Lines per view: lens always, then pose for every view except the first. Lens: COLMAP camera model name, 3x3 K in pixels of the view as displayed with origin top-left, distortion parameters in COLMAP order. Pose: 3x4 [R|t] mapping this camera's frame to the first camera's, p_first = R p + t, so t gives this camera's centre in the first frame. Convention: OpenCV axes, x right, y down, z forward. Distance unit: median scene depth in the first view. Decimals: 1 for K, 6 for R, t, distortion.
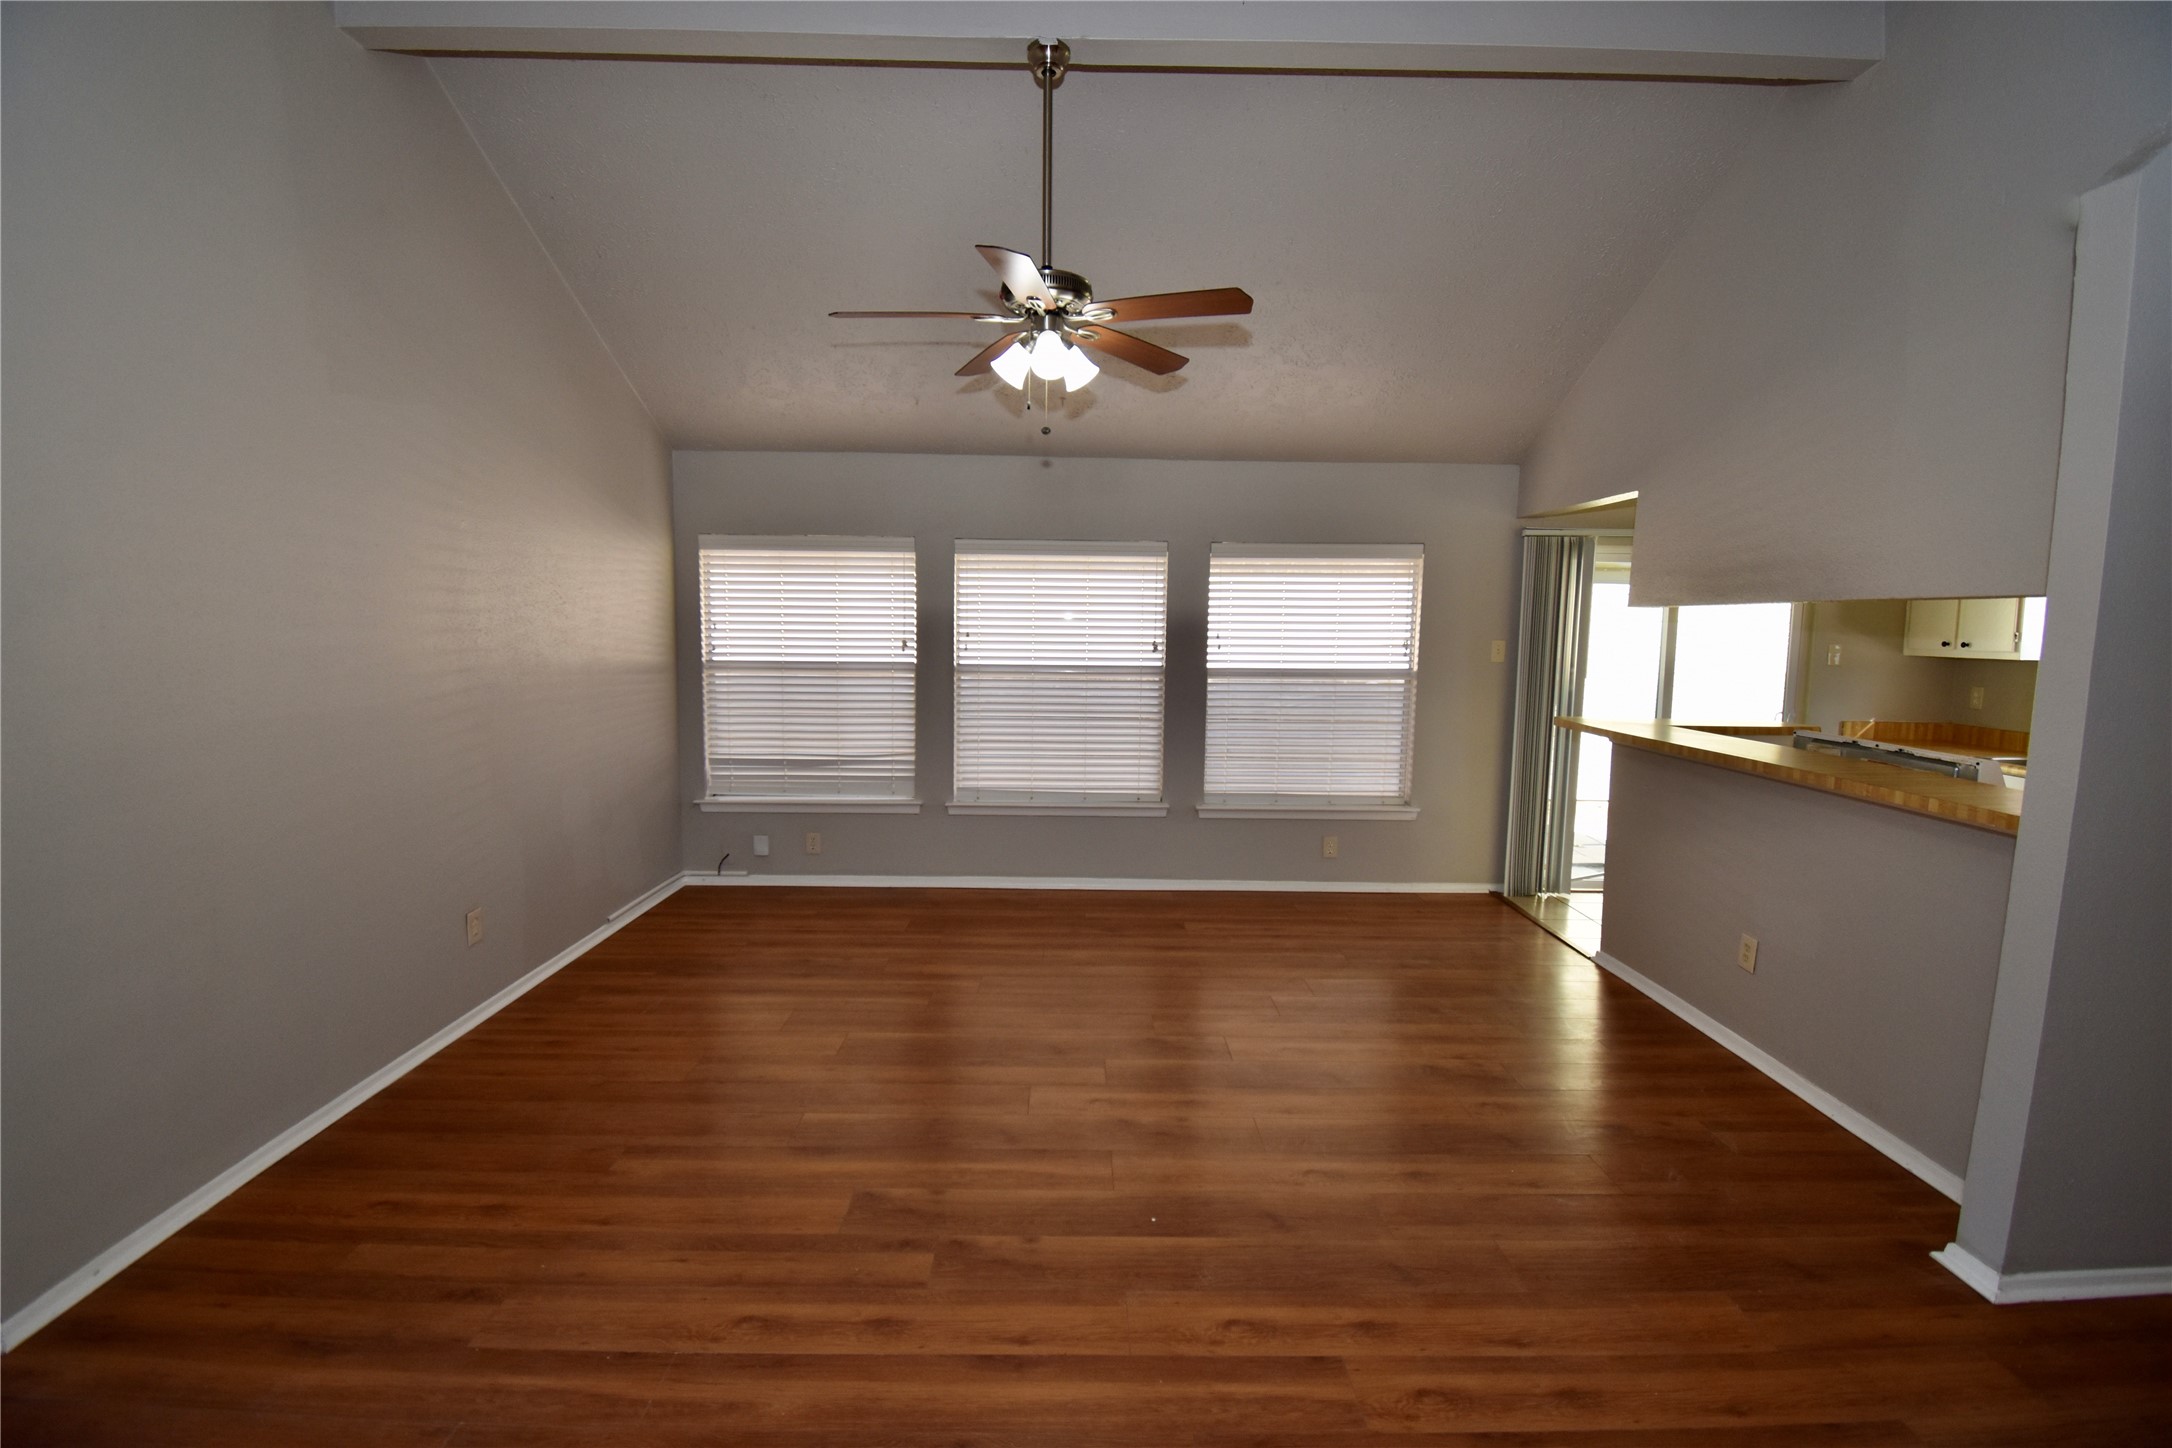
lens RADIAL K [[955.9, 0, 1083.6], [0, 955.9, 725.7], [0, 0, 1]] dist [0.026417, -0.030970]
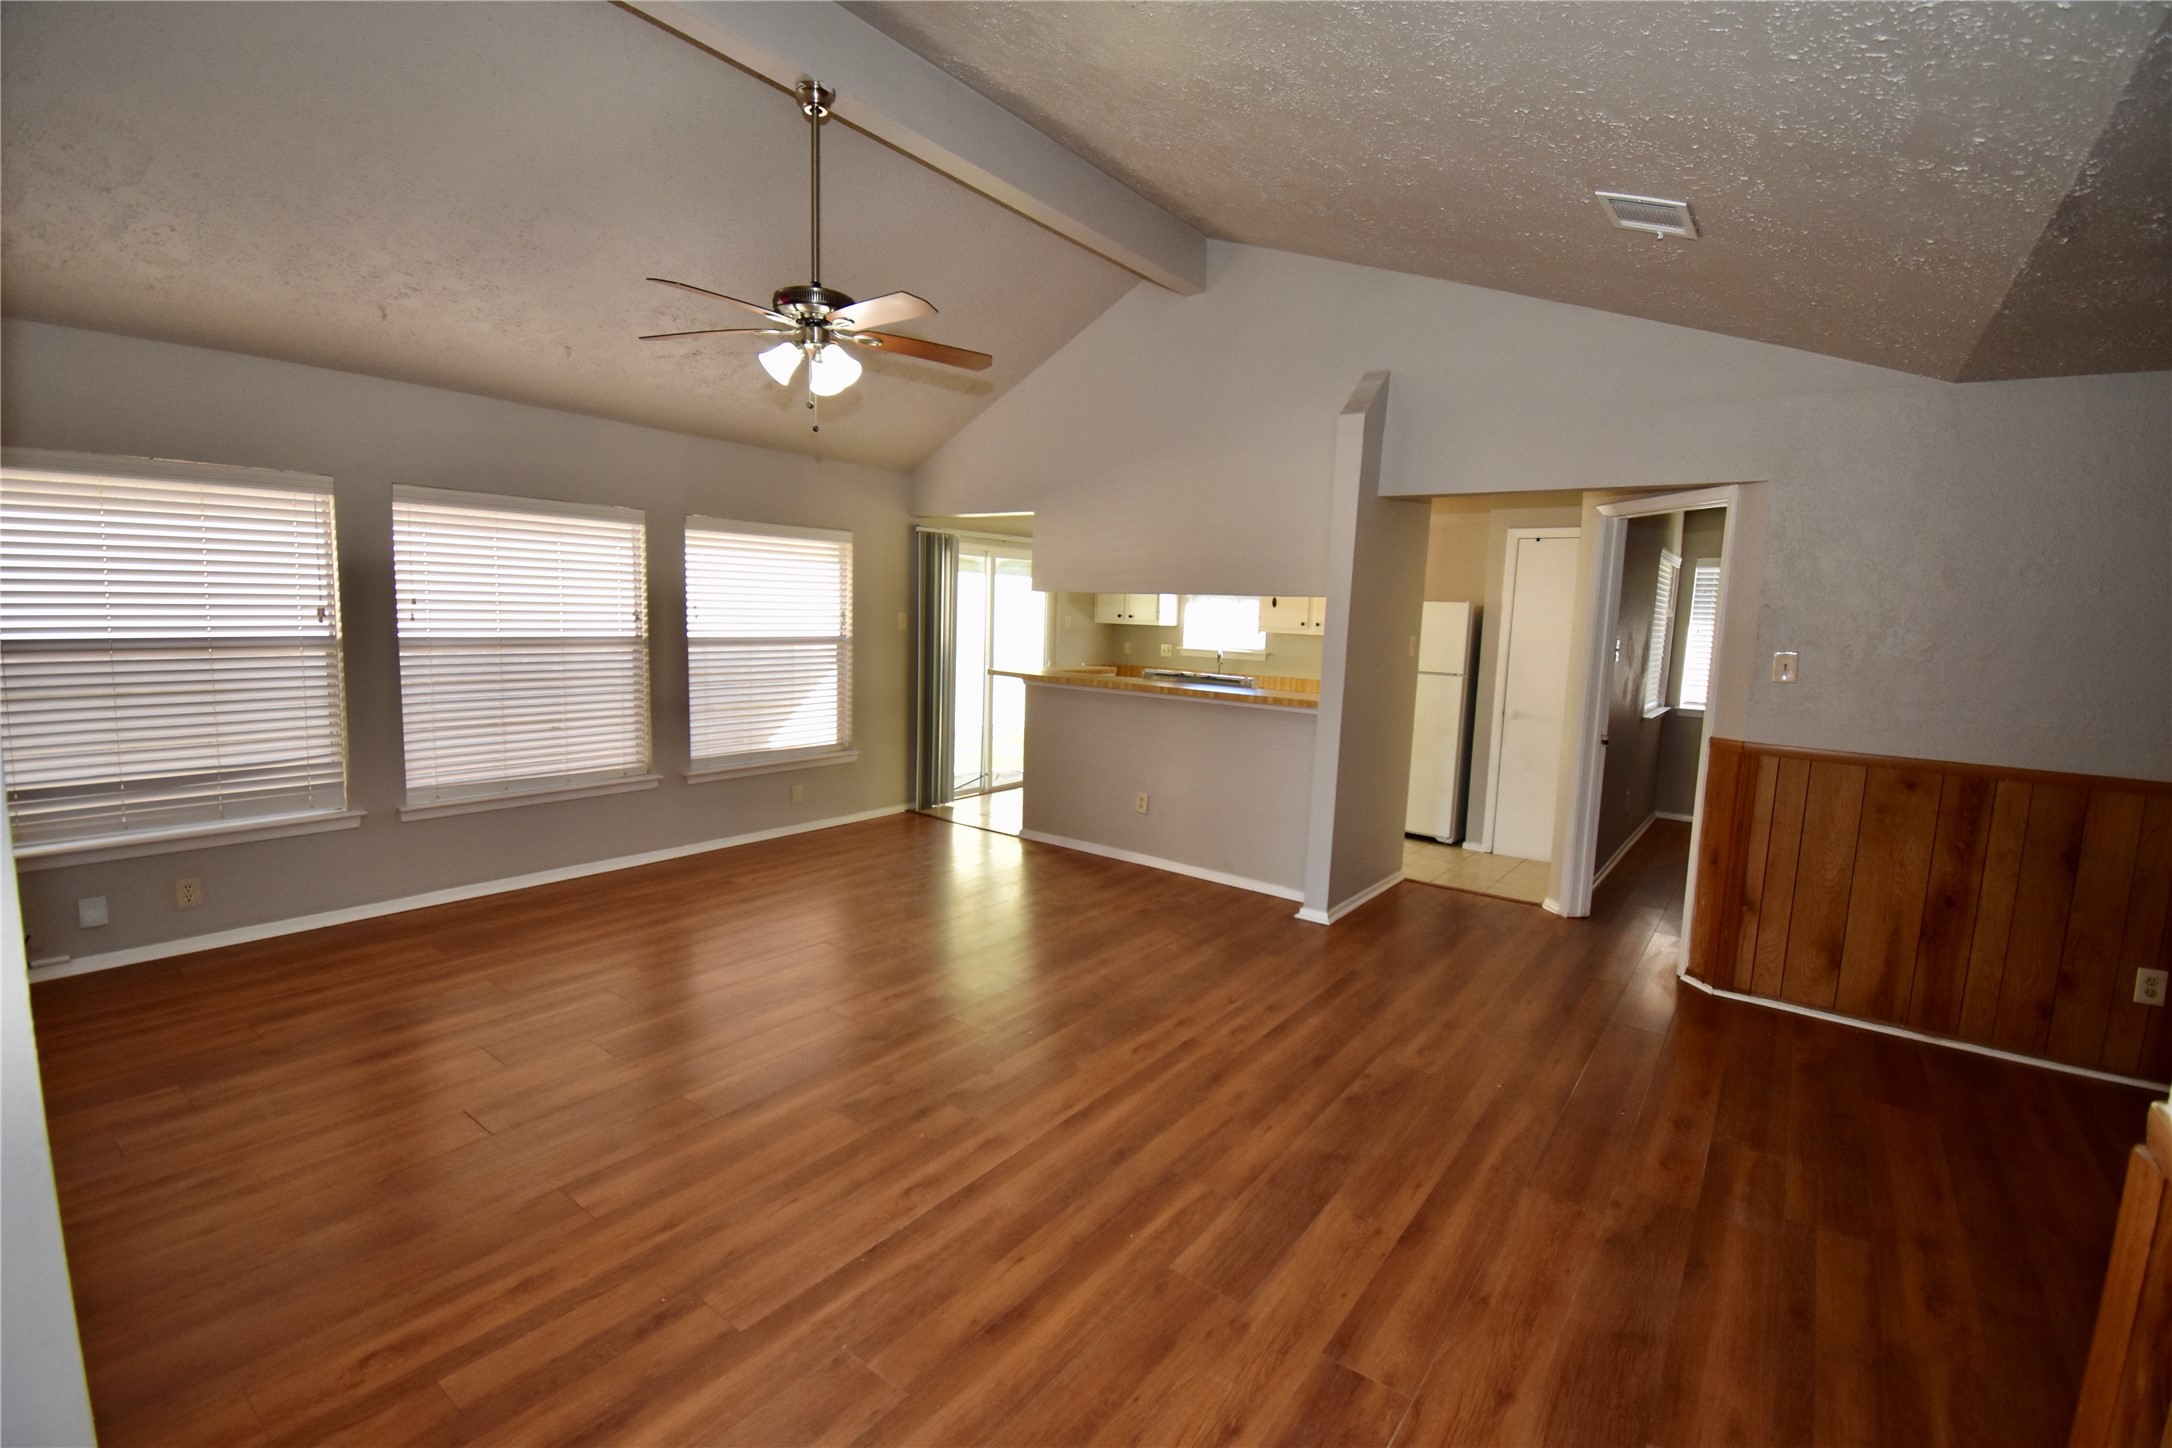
lens RADIAL K [[955.9, 0, 1083.6], [0, 955.9, 725.7], [0, 0, 1]] dist [0.026417, -0.030970]
pose [[0.608394, -0.089256, 0.788600, -0.500424], [0.058908, 0.995993, 0.067283, -0.012006], [-0.791446, 0.005521, 0.611214, 0.042373]]
